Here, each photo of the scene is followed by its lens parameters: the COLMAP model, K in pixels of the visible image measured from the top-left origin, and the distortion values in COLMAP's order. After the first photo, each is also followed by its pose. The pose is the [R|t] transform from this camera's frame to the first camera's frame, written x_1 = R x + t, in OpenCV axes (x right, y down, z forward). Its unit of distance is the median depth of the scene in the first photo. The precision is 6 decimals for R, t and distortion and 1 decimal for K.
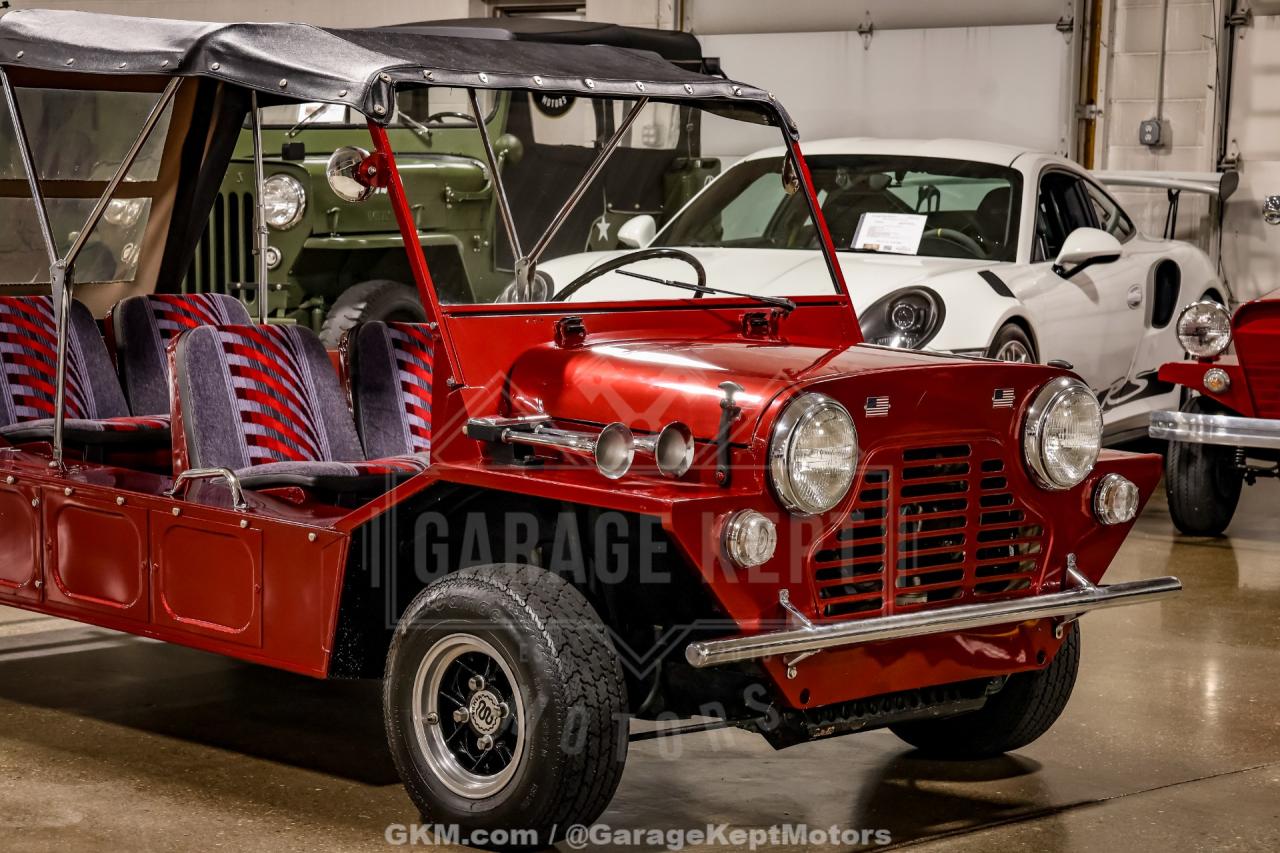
lens RADIAL K [[2838.9, 0, 640.0], [0, 2838.9, 426.5], [0, 0, 1]] dist [0.280430, 0.803323]
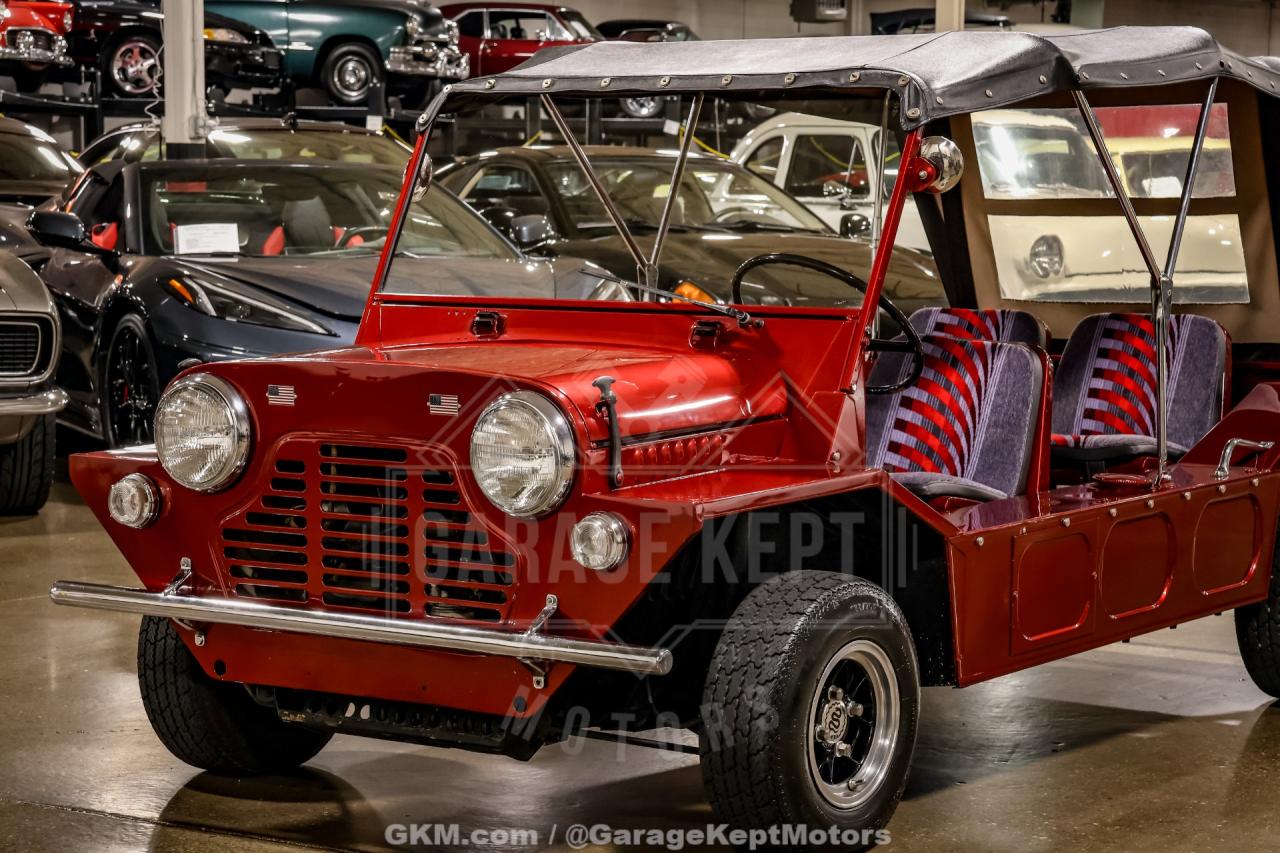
lens RADIAL K [[3041.7, 0, 640.0], [0, 3041.7, 426.5], [0, 0, 1]] dist [0.321577, 0.680014]
pose [[0.166427, 0.056464, -0.984436, 0.974960], [-0.089793, 0.995079, 0.041895, -0.043960], [0.981957, 0.081423, 0.170678, 0.788494]]
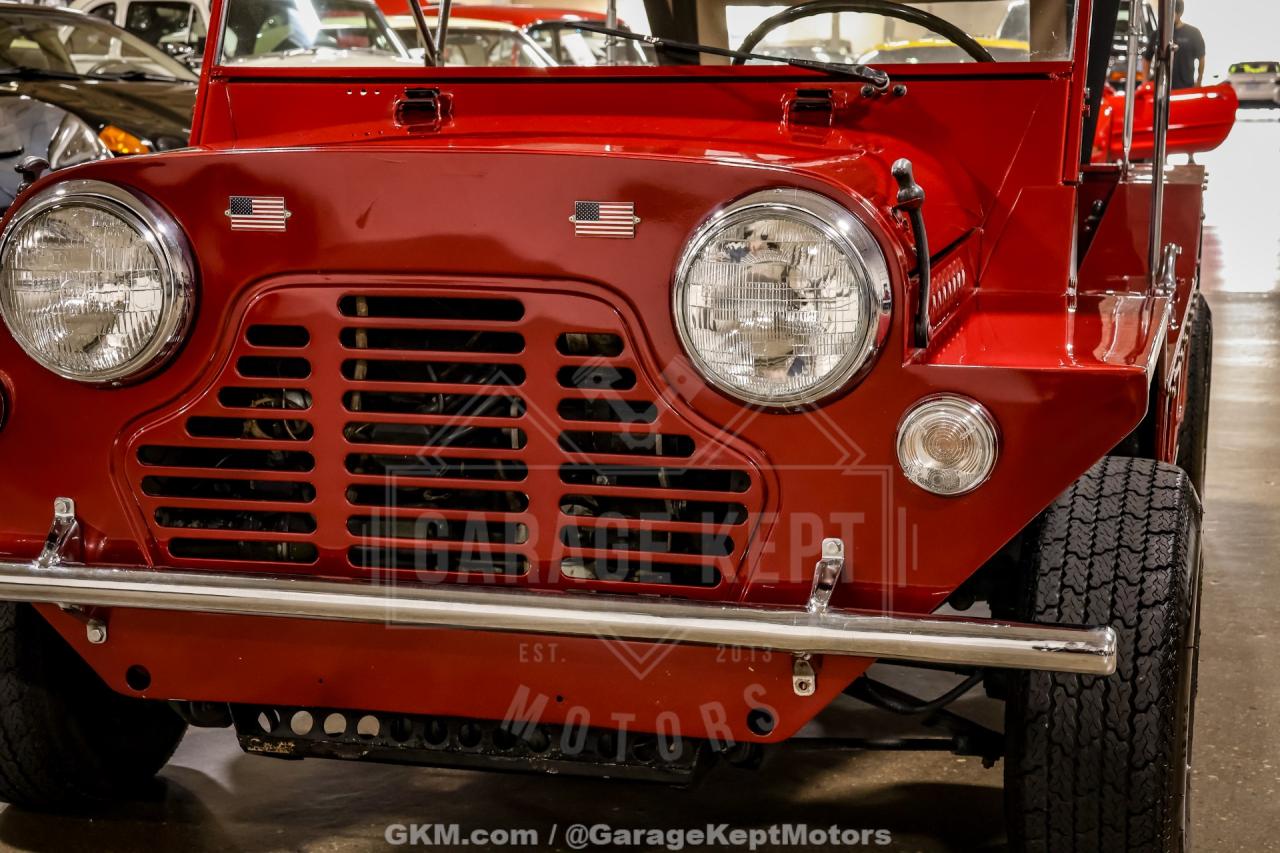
lens RADIAL K [[2189.3, 0, 640.0], [0, 2189.3, 426.5], [0, 0, 1]] dist [0.138224, 0.129180]
pose [[0.493473, 0.109457, -0.862846, 0.428943], [-0.063008, 0.993942, 0.090052, -0.007636], [0.867476, 0.009928, 0.497380, 0.708204]]
